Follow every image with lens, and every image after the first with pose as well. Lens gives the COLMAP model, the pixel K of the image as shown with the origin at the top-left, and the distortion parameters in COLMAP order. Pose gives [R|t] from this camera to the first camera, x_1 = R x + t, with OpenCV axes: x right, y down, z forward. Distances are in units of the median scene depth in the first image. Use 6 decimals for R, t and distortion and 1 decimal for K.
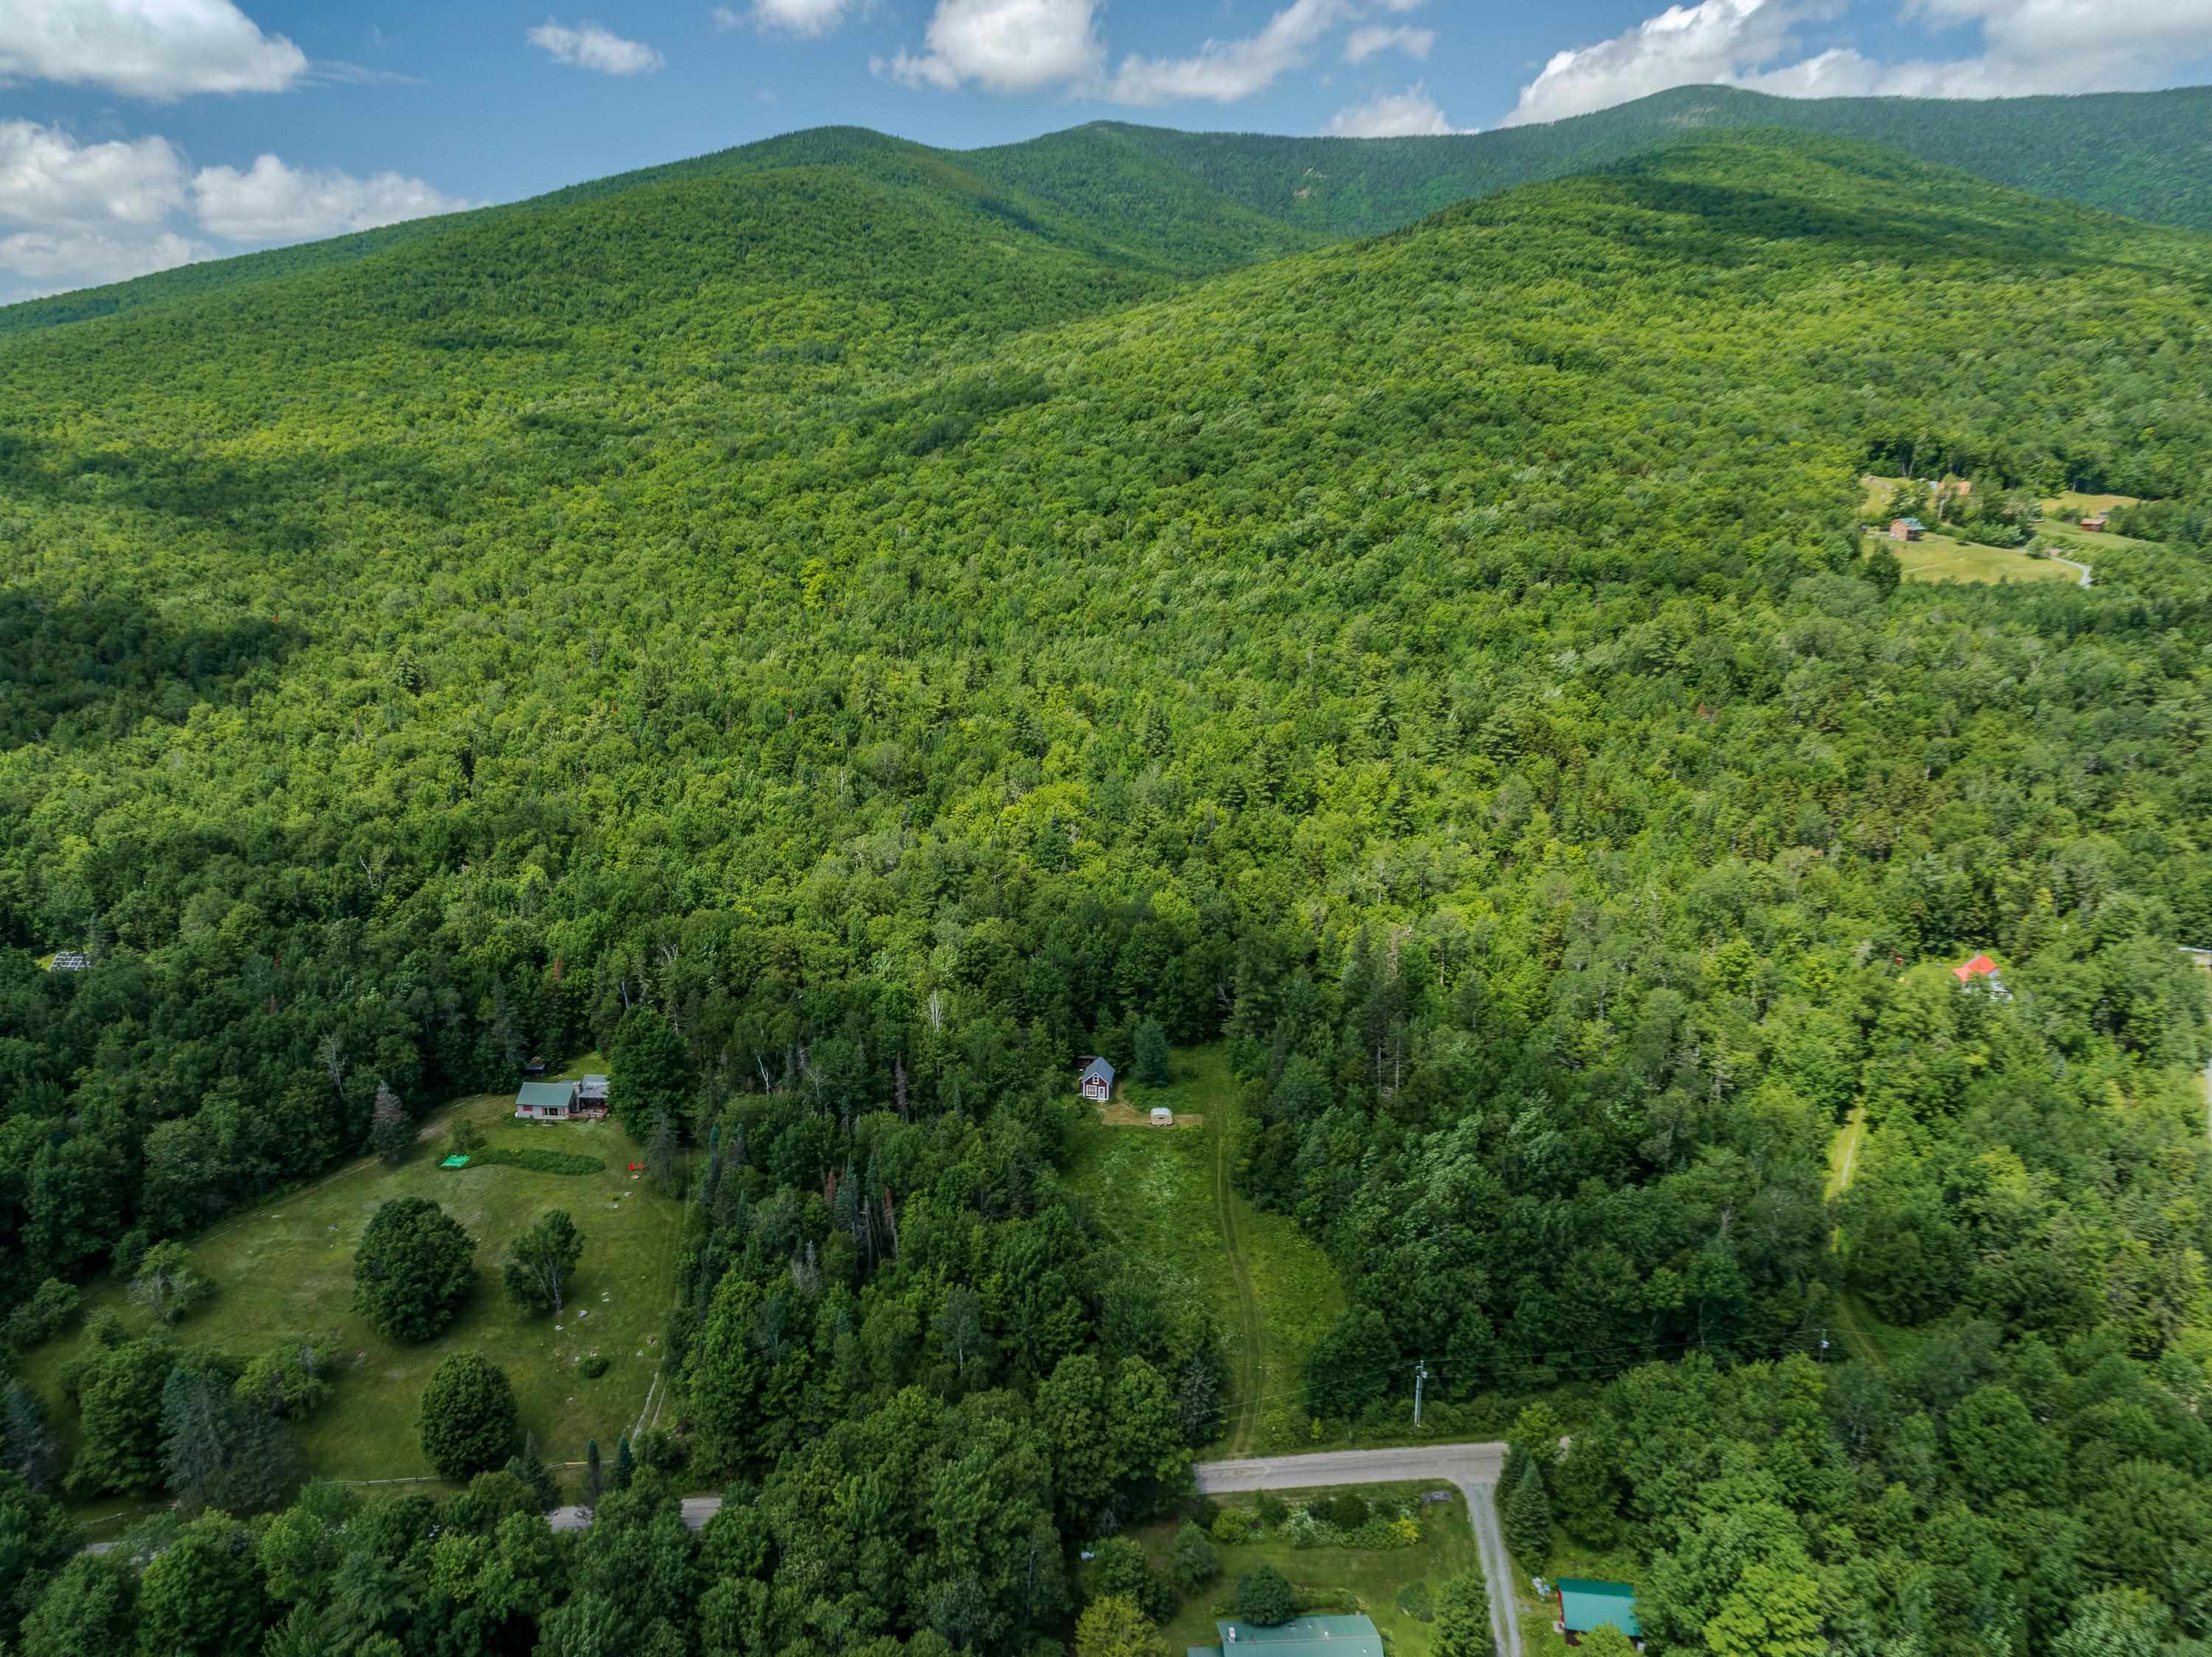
lens RADIAL K [[1551.7, 0, 1107.0], [0, 1551.7, 832.5], [0, 0, 1]] dist [-0.033705, 0.023670]
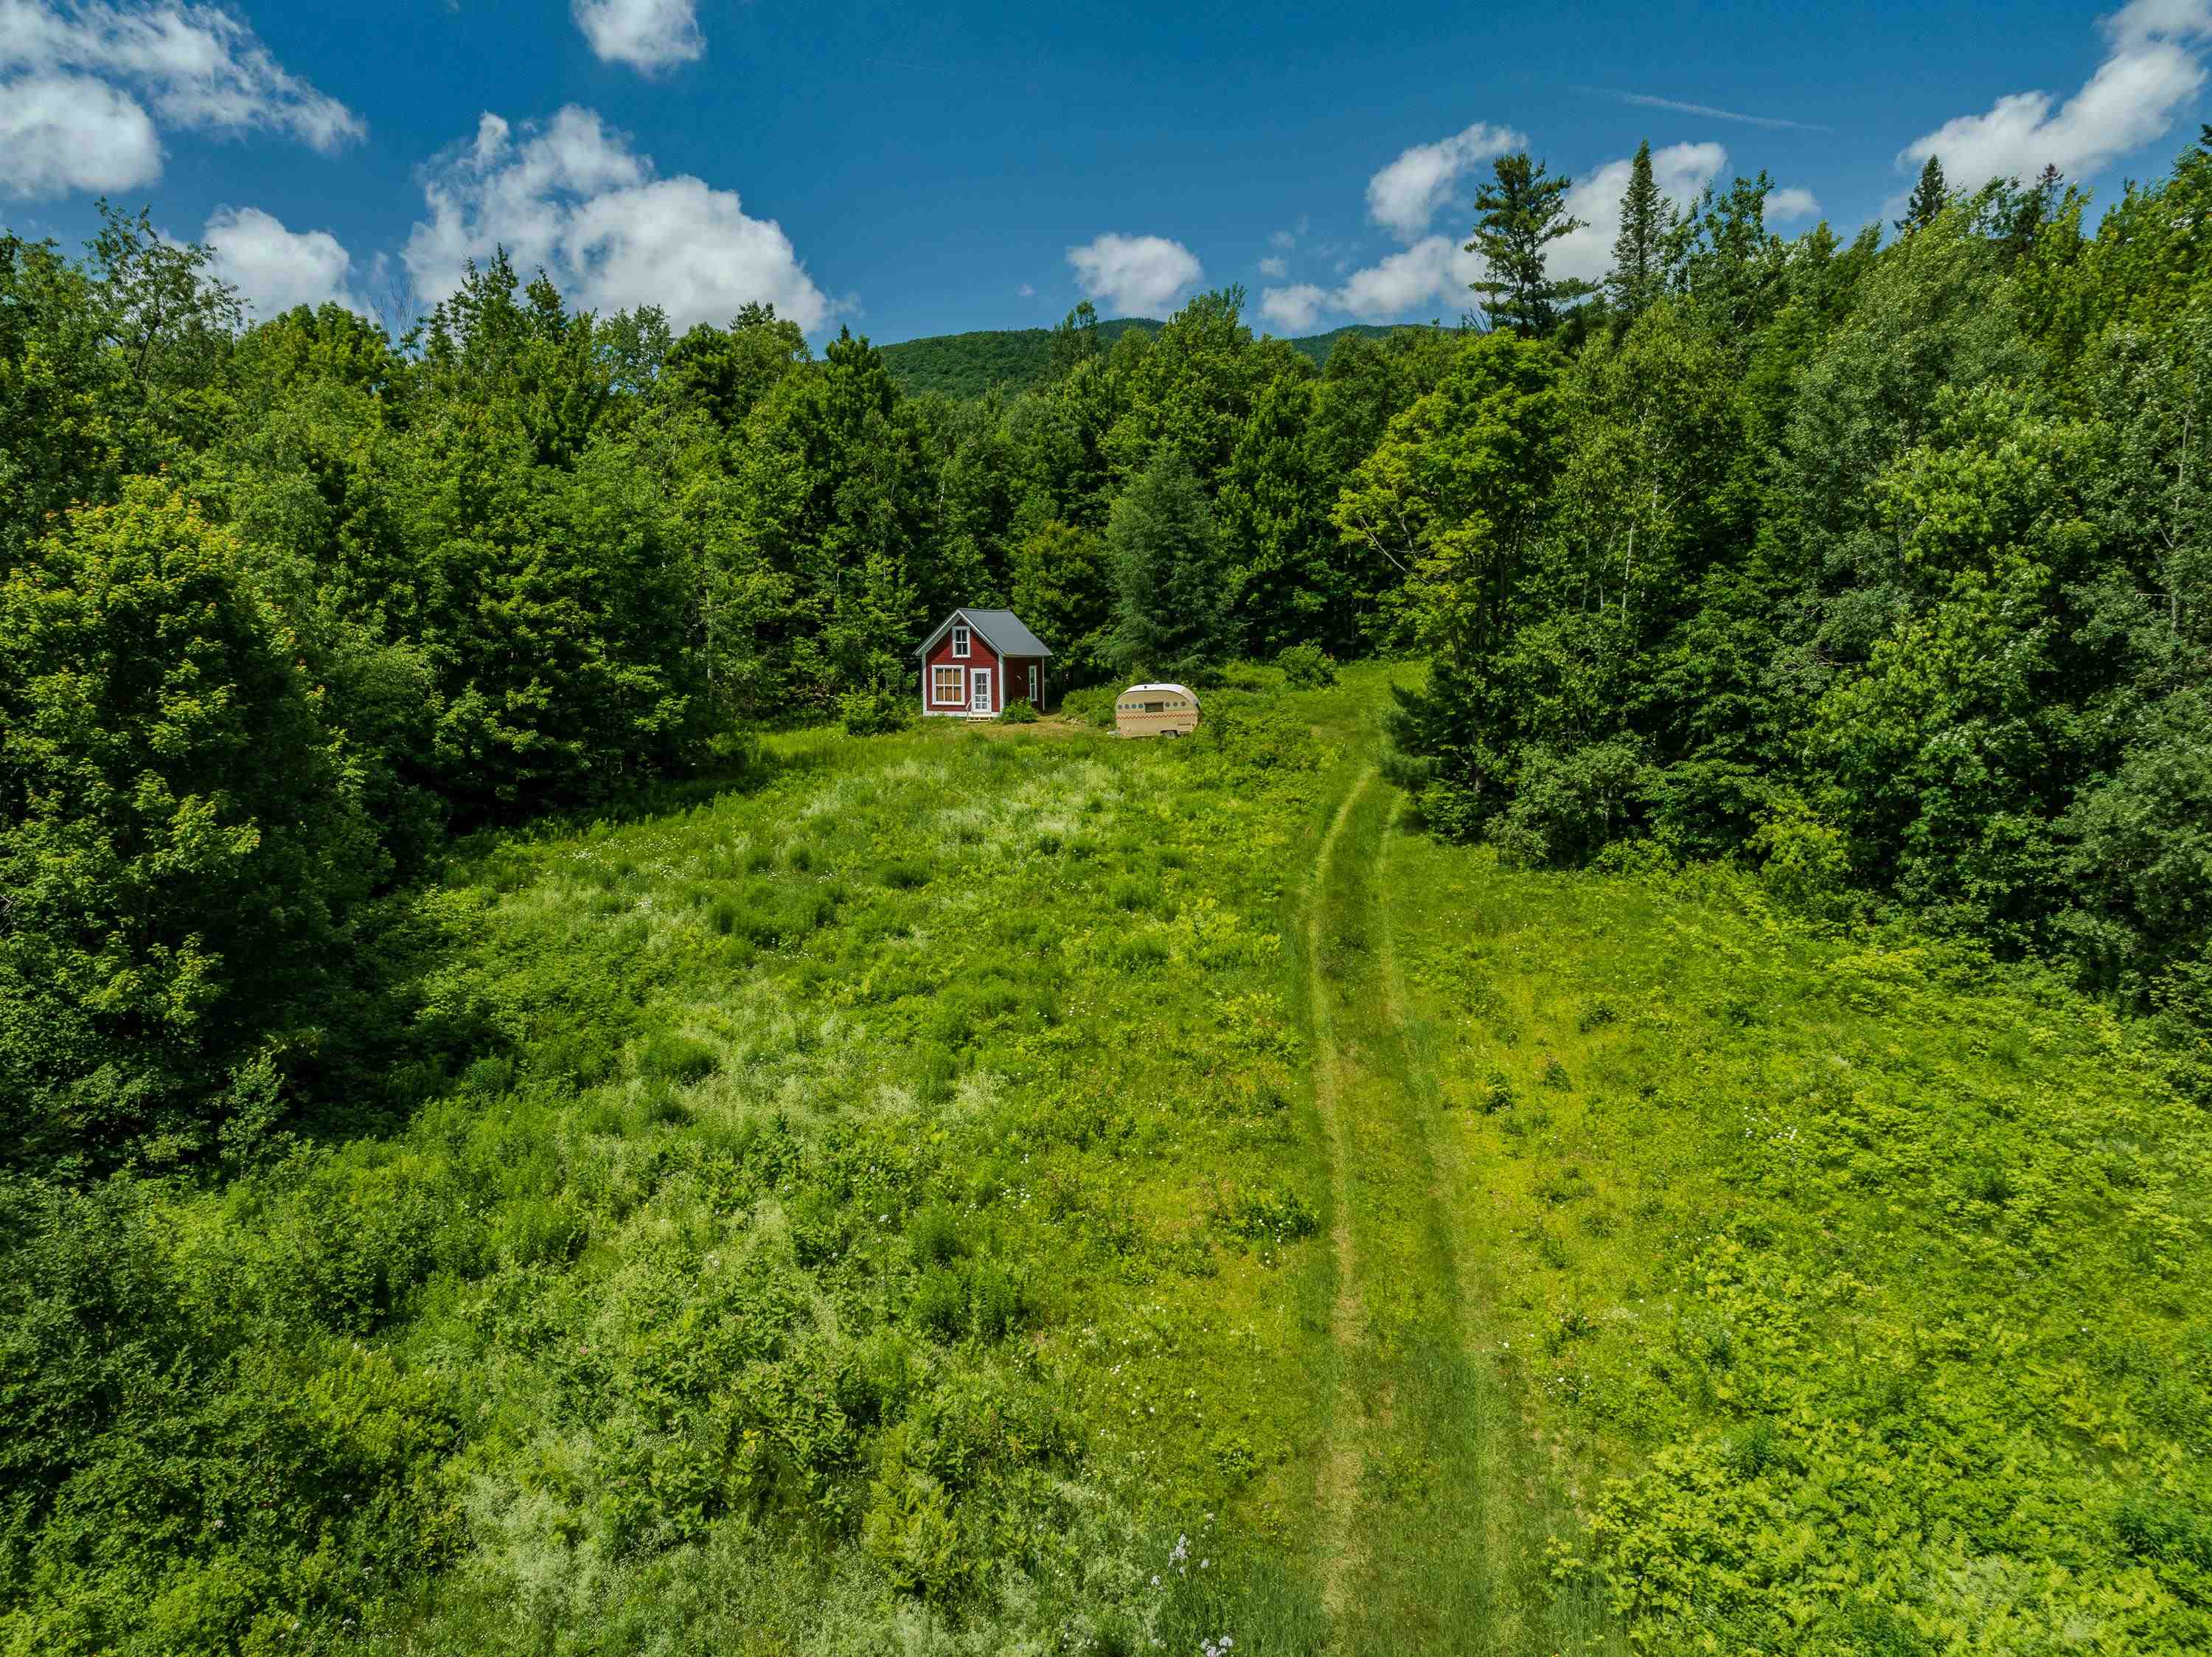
lens RADIAL K [[1551.5, 0, 1106.0], [0, 1551.5, 828.5], [0, 0, 1]] dist [-0.012808, -0.007356]
pose [[0.981507, 0.007698, -0.191271, 0.071236], [-0.038194, 0.986976, -0.156269, 0.229343], [0.187577, 0.160685, 0.969018, 0.707234]]
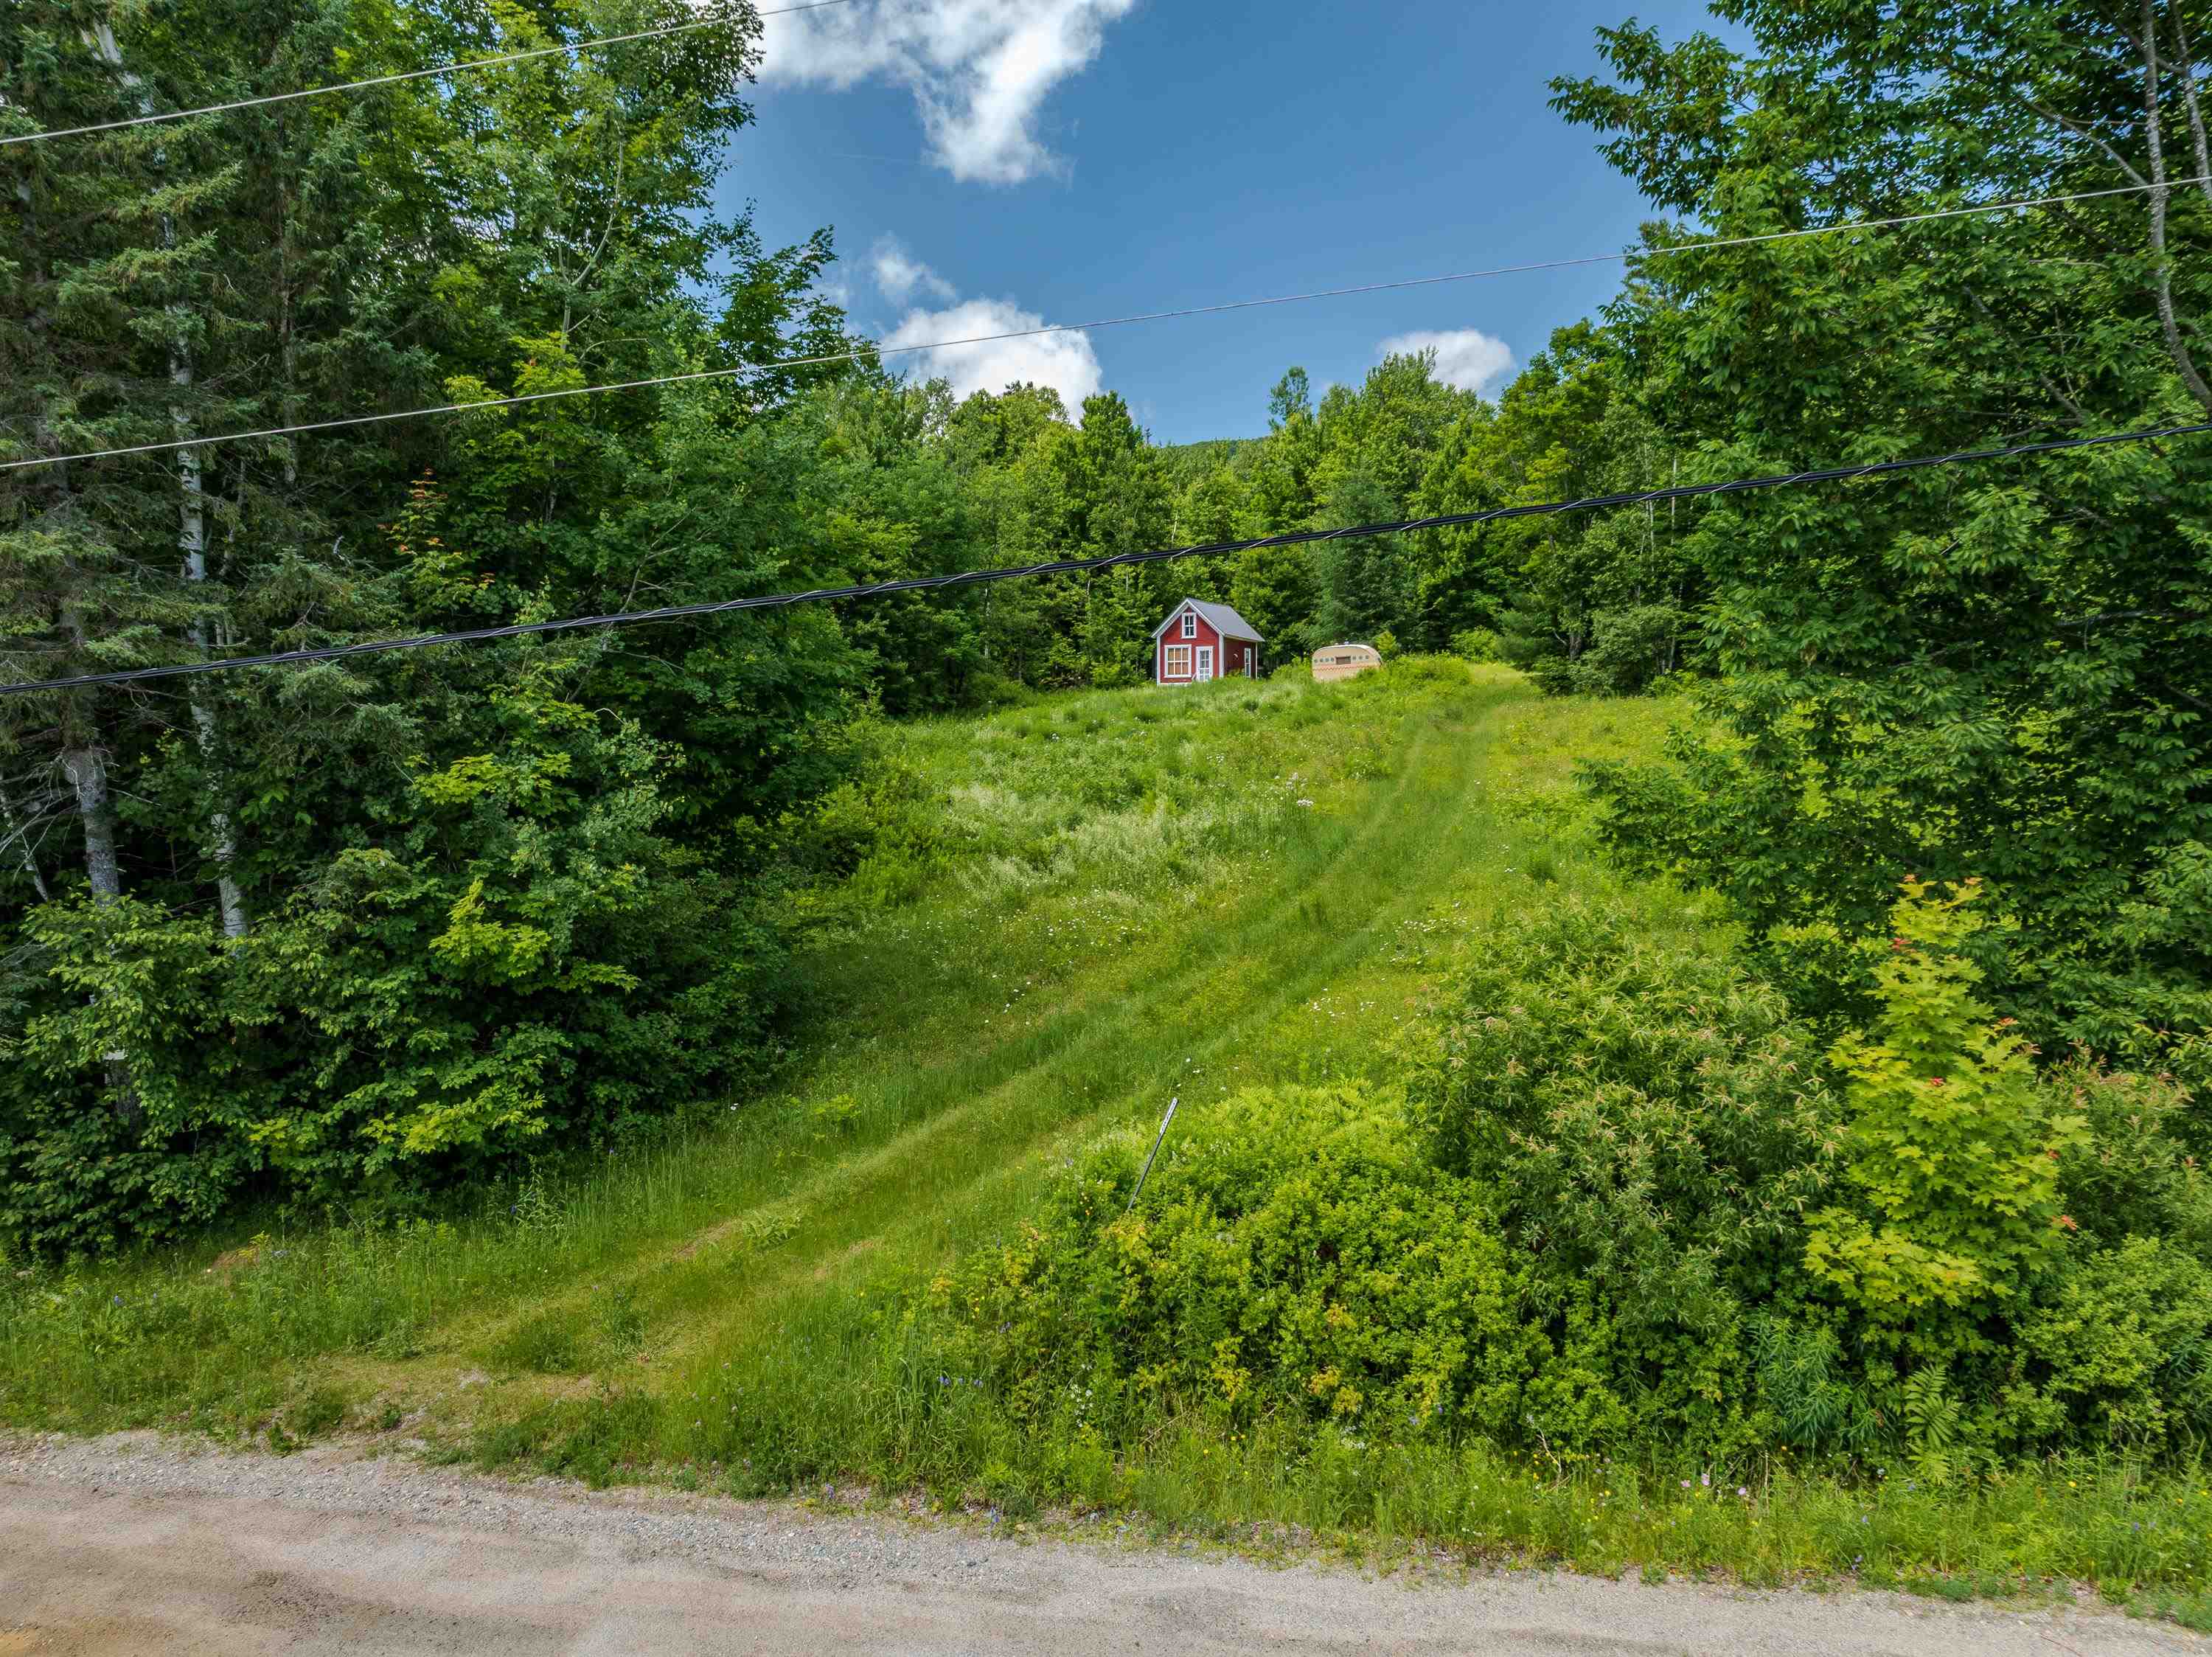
lens RADIAL K [[1550.9, 0, 1098.8], [0, 1550.9, 822.2], [0, 0, 1]] dist [-0.011790, 0.000529]
pose [[0.942145, 0.005798, -0.335156, 0.088487], [-0.082656, 0.972995, -0.215518, 0.271929], [0.324856, 0.230751, 0.917182, 0.656188]]
